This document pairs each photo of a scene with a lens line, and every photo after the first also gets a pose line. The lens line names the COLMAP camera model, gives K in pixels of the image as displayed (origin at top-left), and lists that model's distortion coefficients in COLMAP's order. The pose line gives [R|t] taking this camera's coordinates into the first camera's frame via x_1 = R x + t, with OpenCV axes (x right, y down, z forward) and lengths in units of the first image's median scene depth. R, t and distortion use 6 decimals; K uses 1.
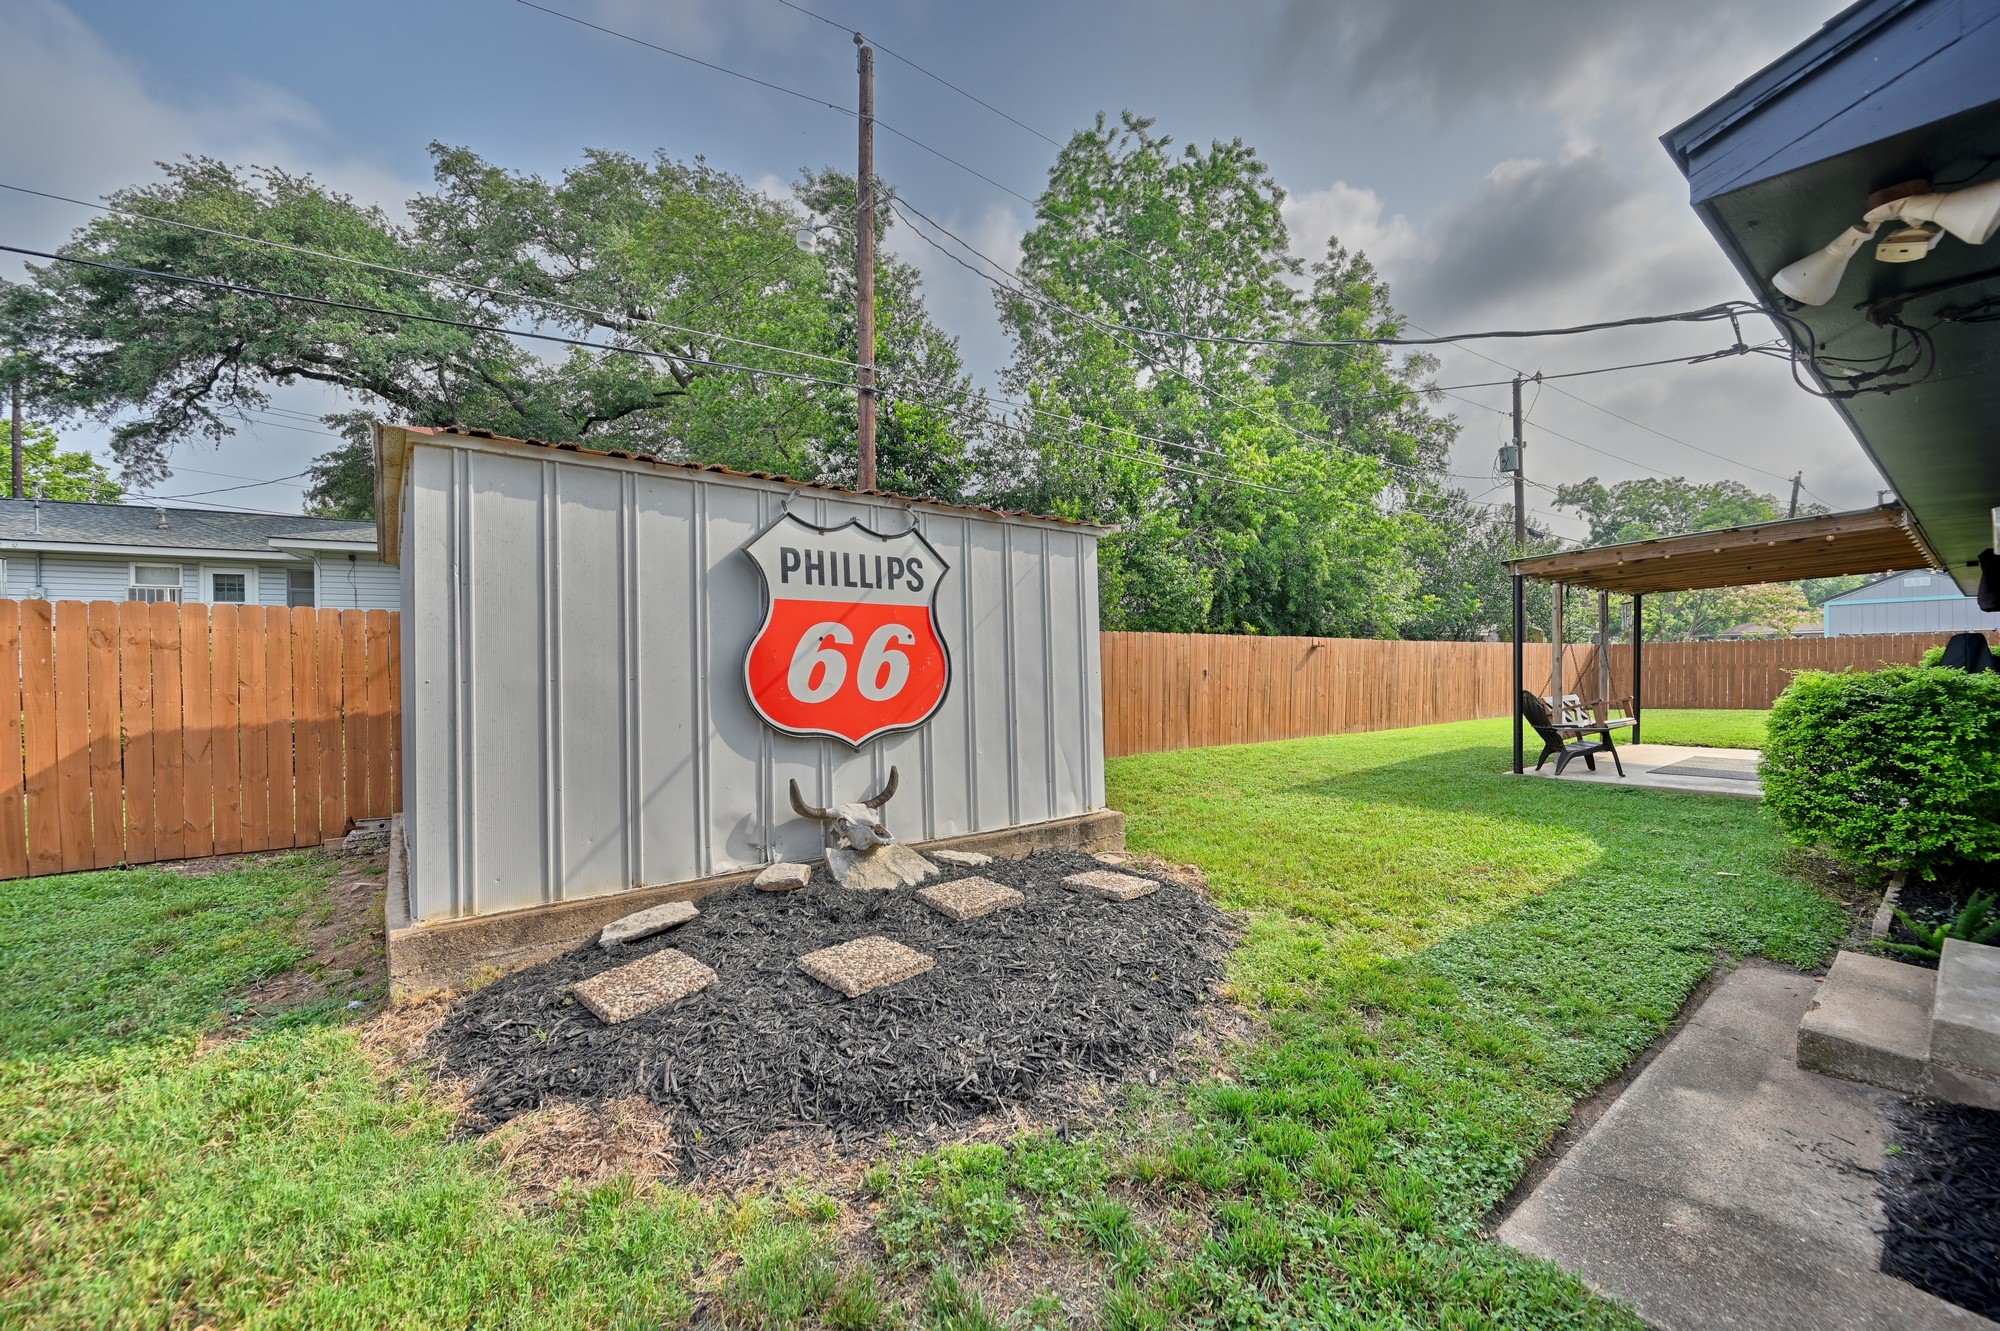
lens RADIAL K [[790.9, 0, 1001.5], [0, 790.9, 662.2], [0, 0, 1]] dist [-0.003396, 0.000137]
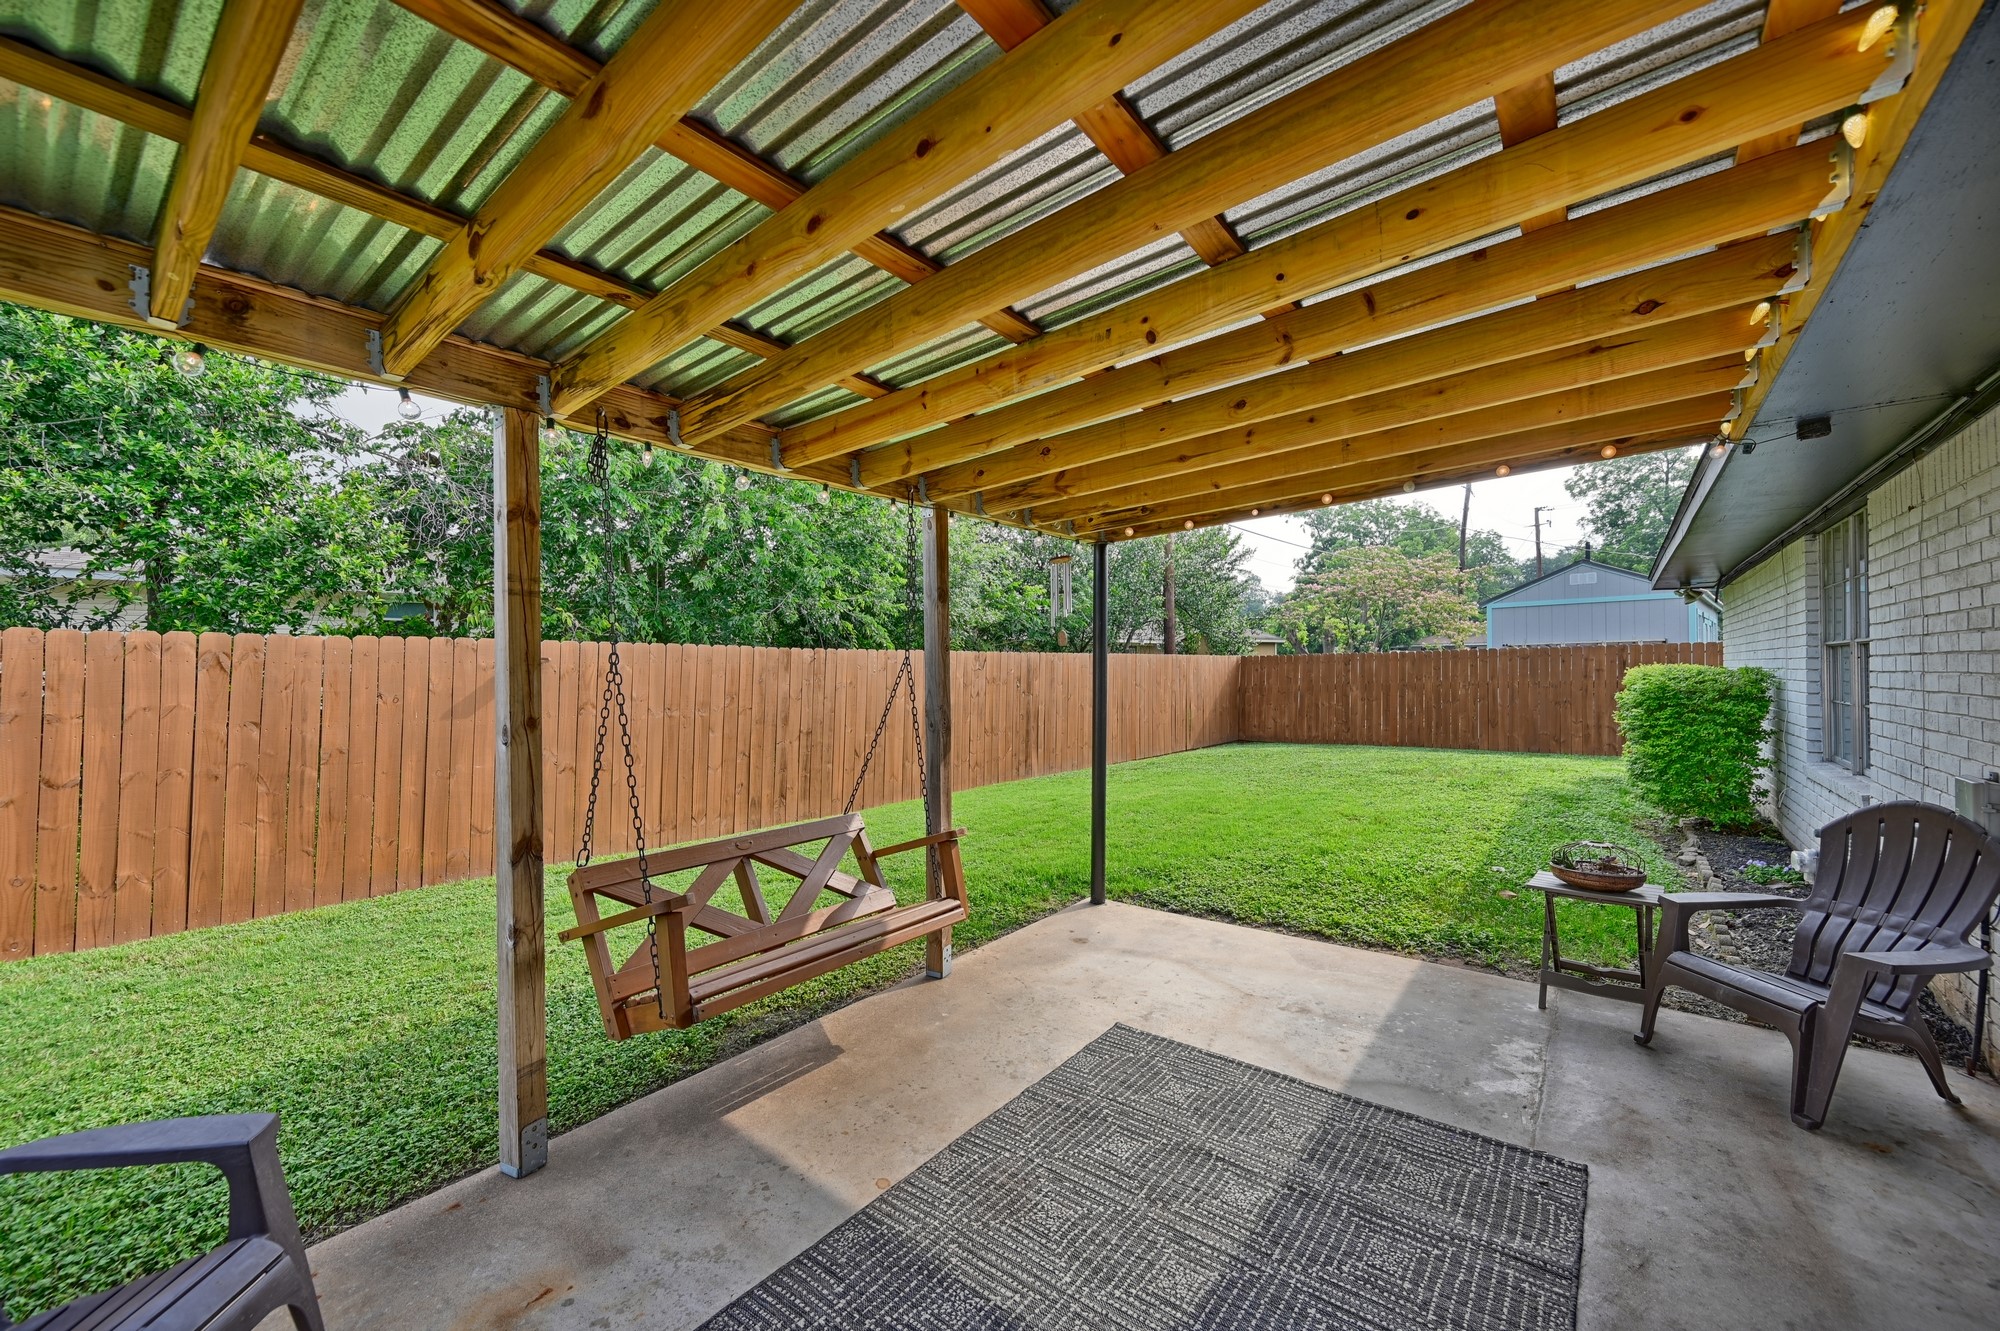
lens RADIAL K [[790.9, 0, 998.2], [0, 790.9, 673.5], [0, 0, 1]] dist [-0.003396, 0.000137]
pose [[0.970447, -0.001105, 0.241312, 0.377592], [-0.000537, 0.999977, 0.006738, -0.012209], [-0.241314, -0.006669, 0.970424, 0.350068]]
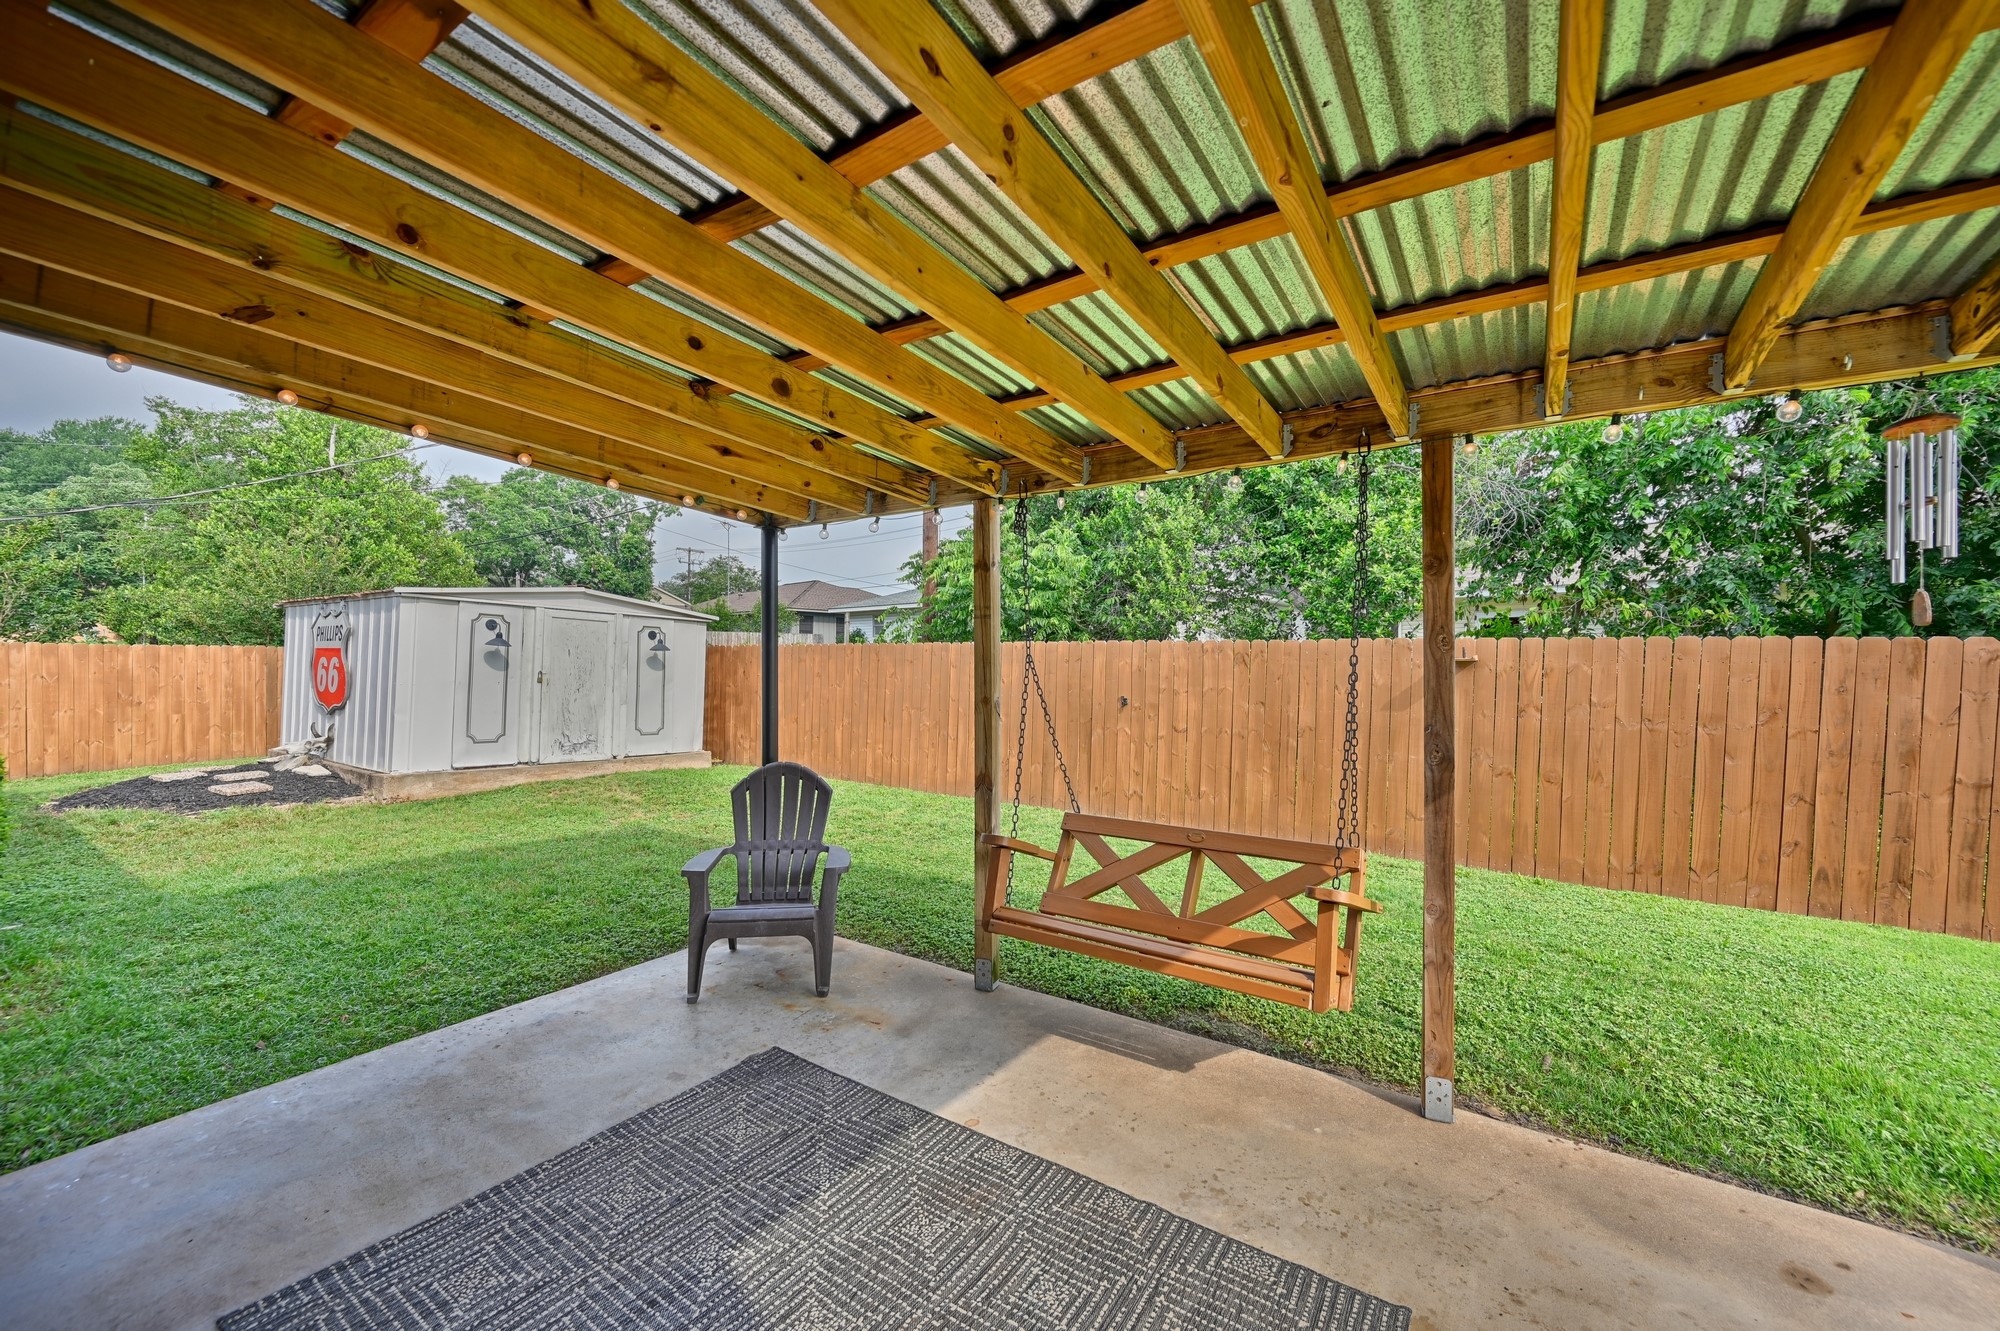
lens RADIAL K [[790.9, 0, 998.8], [0, 790.9, 663.3], [0, 0, 1]] dist [-0.003396, 0.000137]
pose [[0.300527, 0.004974, -0.953760, 0.507549], [-0.009373, 0.999954, 0.002261, -0.011967], [0.953727, 0.008260, 0.300559, 0.427512]]
